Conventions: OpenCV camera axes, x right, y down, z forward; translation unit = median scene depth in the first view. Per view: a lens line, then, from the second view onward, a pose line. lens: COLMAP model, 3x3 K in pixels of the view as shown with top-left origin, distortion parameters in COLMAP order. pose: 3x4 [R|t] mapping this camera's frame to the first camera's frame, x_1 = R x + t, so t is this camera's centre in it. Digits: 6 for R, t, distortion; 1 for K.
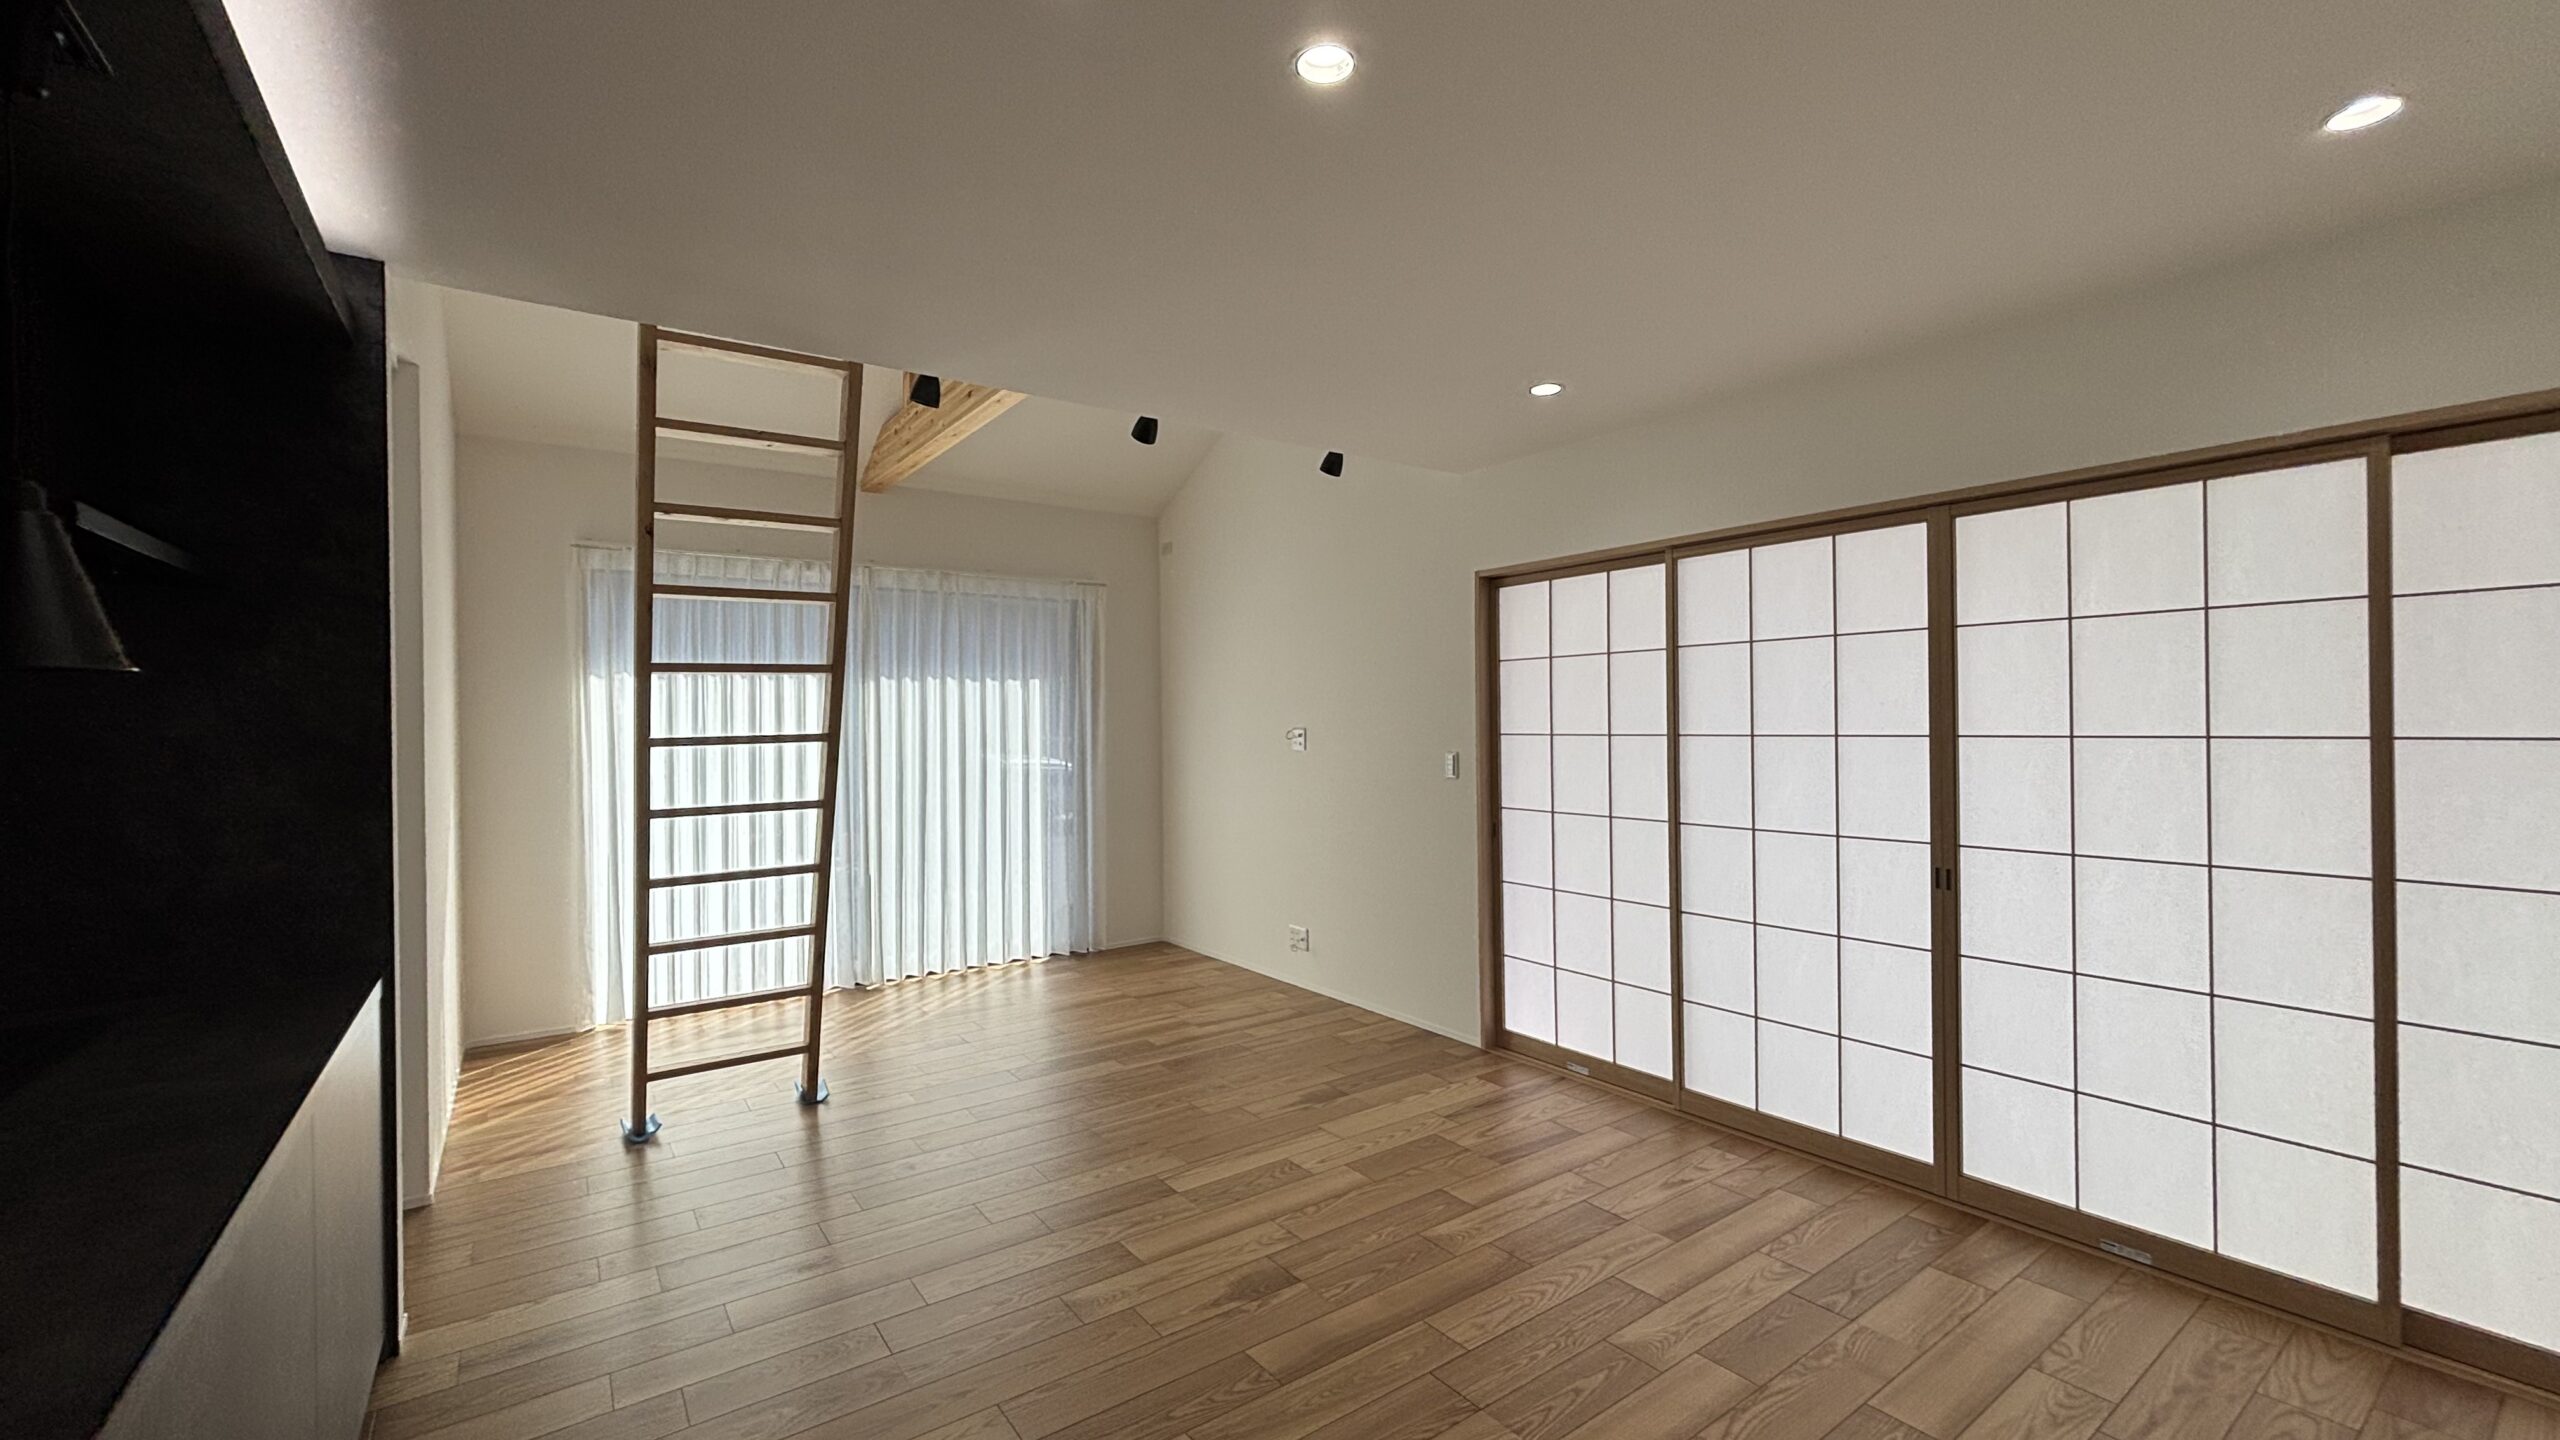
lens RADIAL K [[1031.2, 0, 1282.5], [0, 1031.2, 719.5], [0, 0, 1]] dist [0.003149, 0.001267]
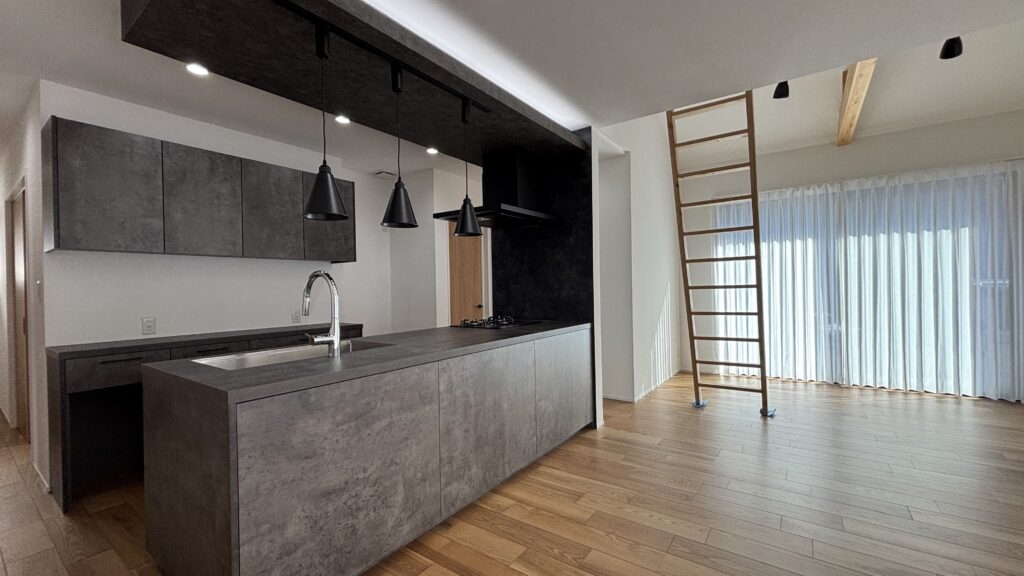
lens RADIAL K [[412.5, 0, 514.5], [0, 412.5, 289.0], [0, 0, 1]] dist [0.003149, 0.001267]
pose [[0.322729, 0.008589, -0.946452, 0.273300], [0.017570, 0.999732, 0.015063, 0.065819], [0.946328, -0.021490, 0.322492, 0.180003]]
